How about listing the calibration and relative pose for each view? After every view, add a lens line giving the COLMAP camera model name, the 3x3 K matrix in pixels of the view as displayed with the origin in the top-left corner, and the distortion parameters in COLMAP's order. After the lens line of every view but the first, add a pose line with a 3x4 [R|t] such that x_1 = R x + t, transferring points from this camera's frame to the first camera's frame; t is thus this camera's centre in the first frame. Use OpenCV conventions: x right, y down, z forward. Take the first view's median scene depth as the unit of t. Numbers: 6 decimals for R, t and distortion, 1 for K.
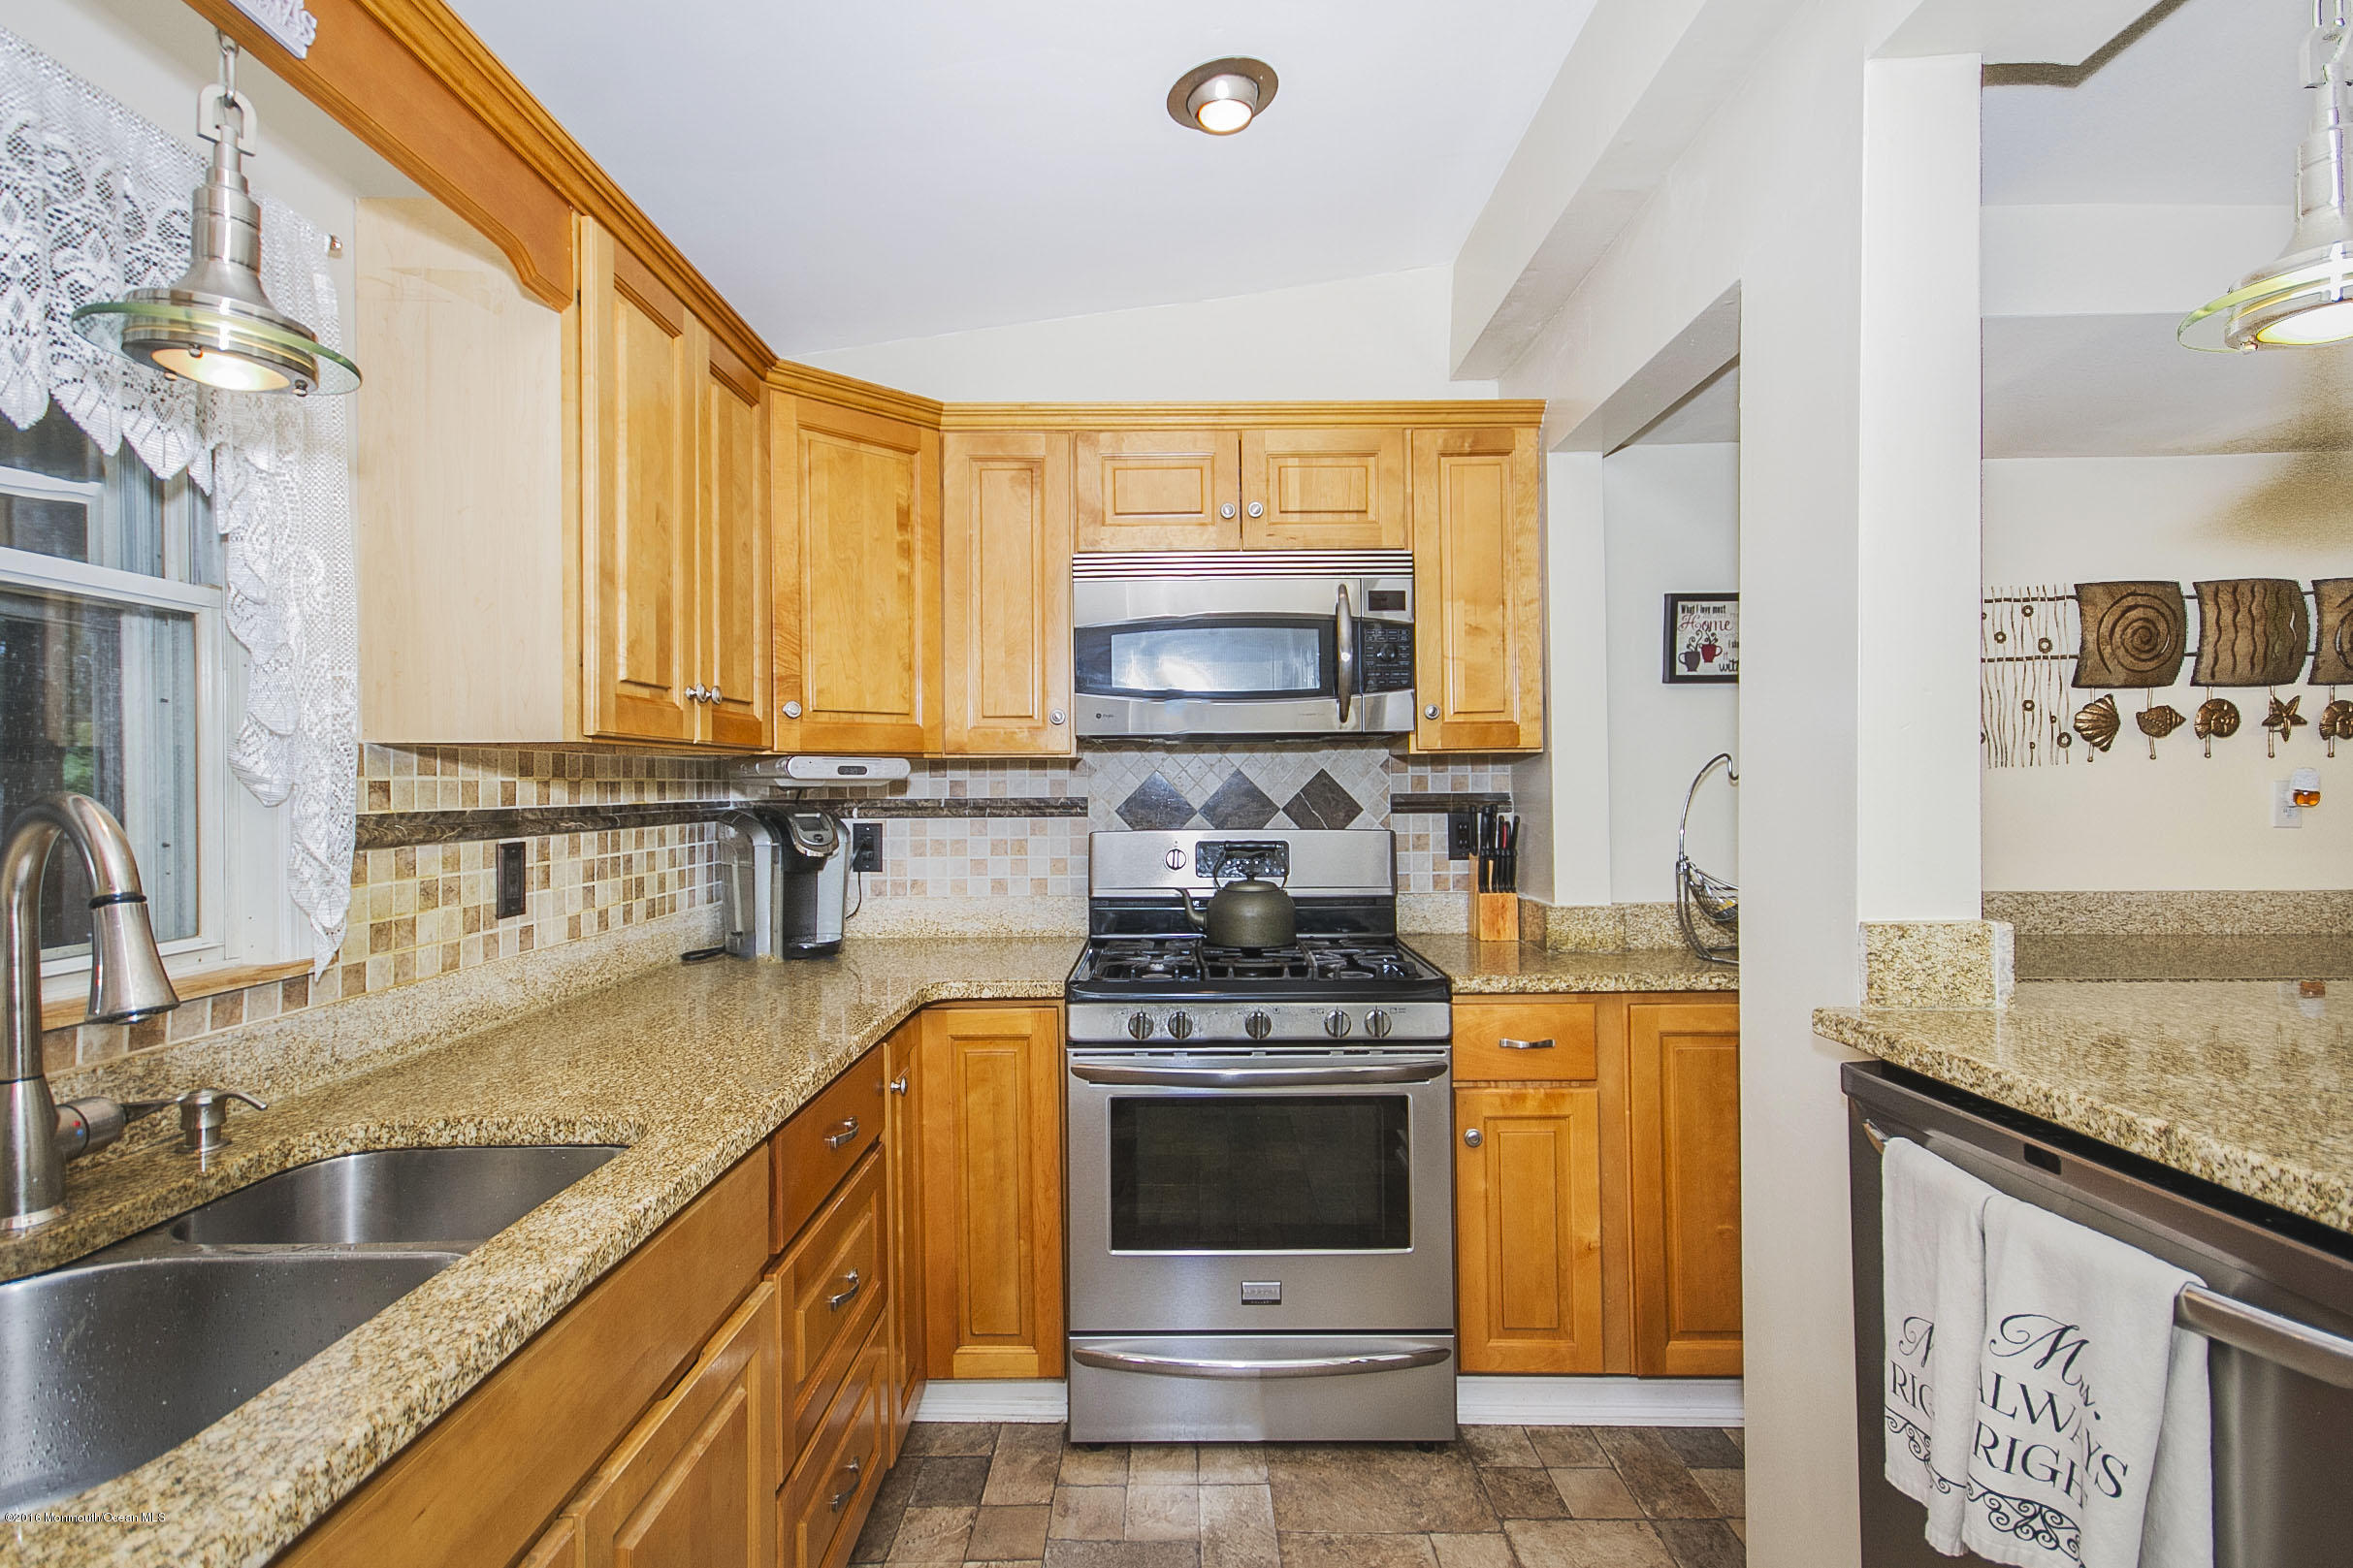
lens RADIAL K [[1099.7, 0, 1170.1], [0, 1099.7, 766.3], [0, 0, 1]] dist [0.001027, 0.001259]
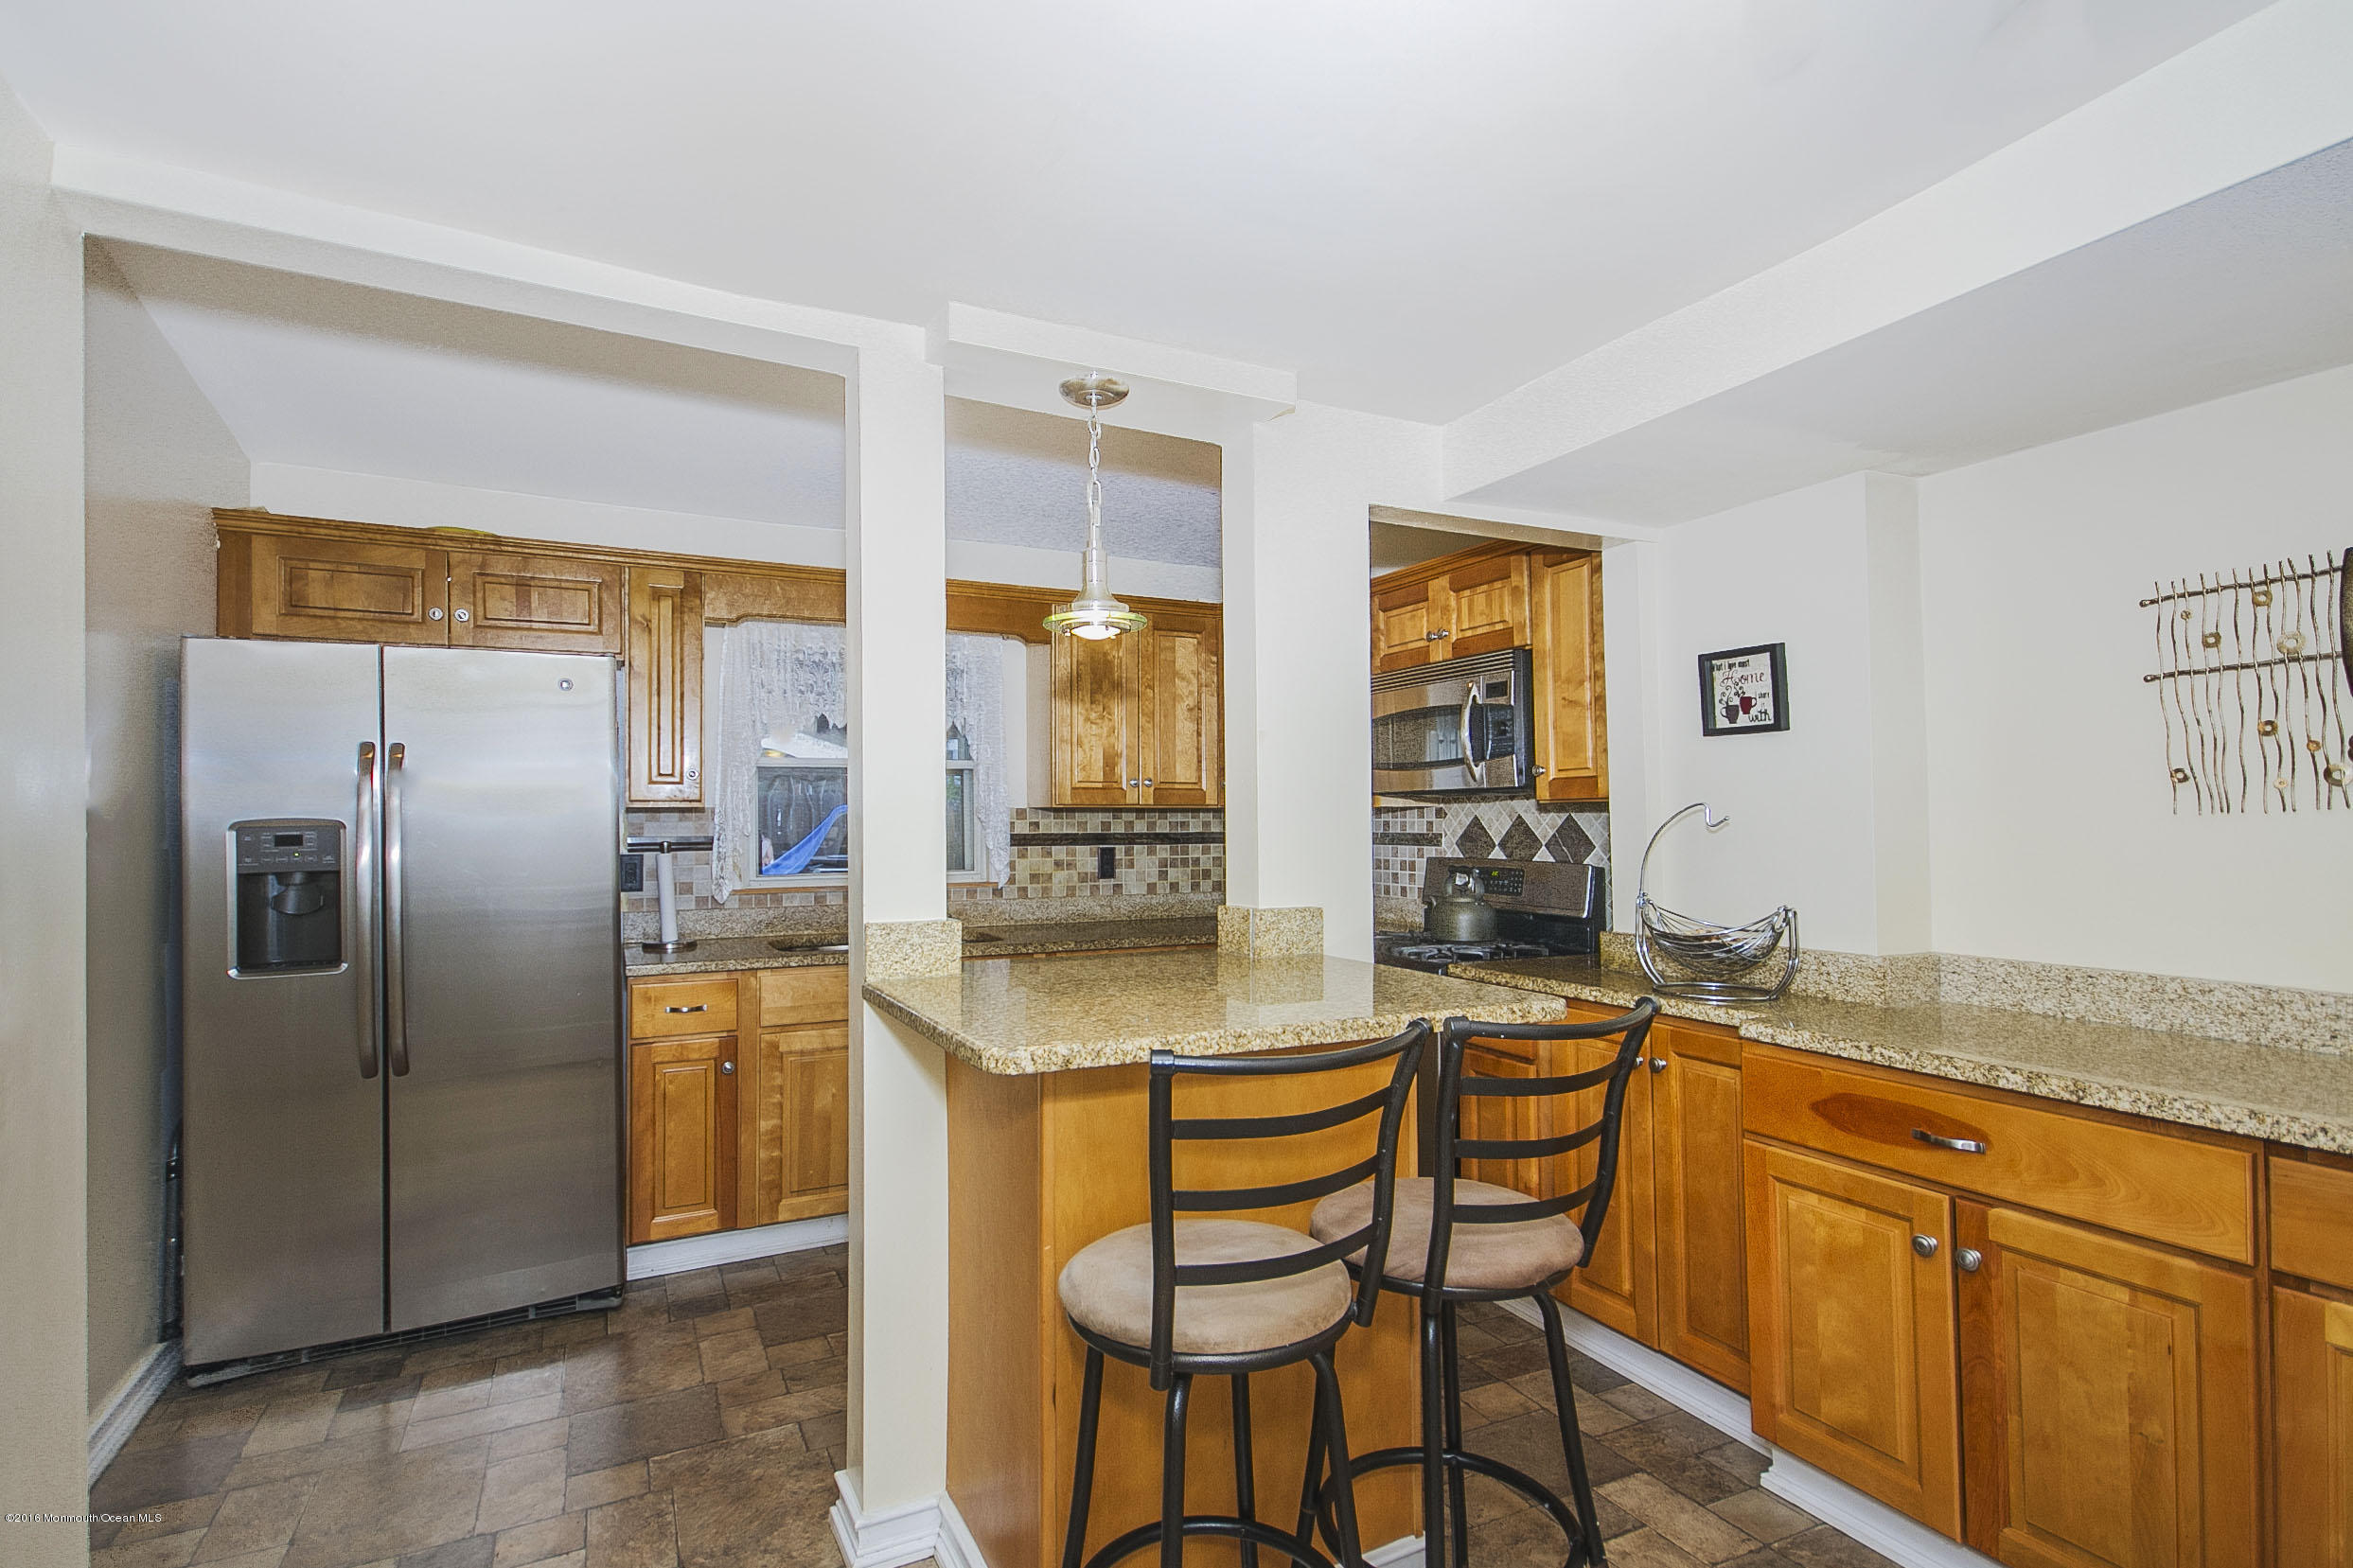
lens RADIAL K [[1099.7, 0, 1170.3], [0, 1099.7, 798.7], [0, 0, 1]] dist [0.001027, 0.001259]
pose [[0.464015, -0.010256, -0.885768, 1.094772], [0.011296, 0.999920, -0.005660, -0.013244], [0.885756, -0.007379, 0.464093, 0.024405]]
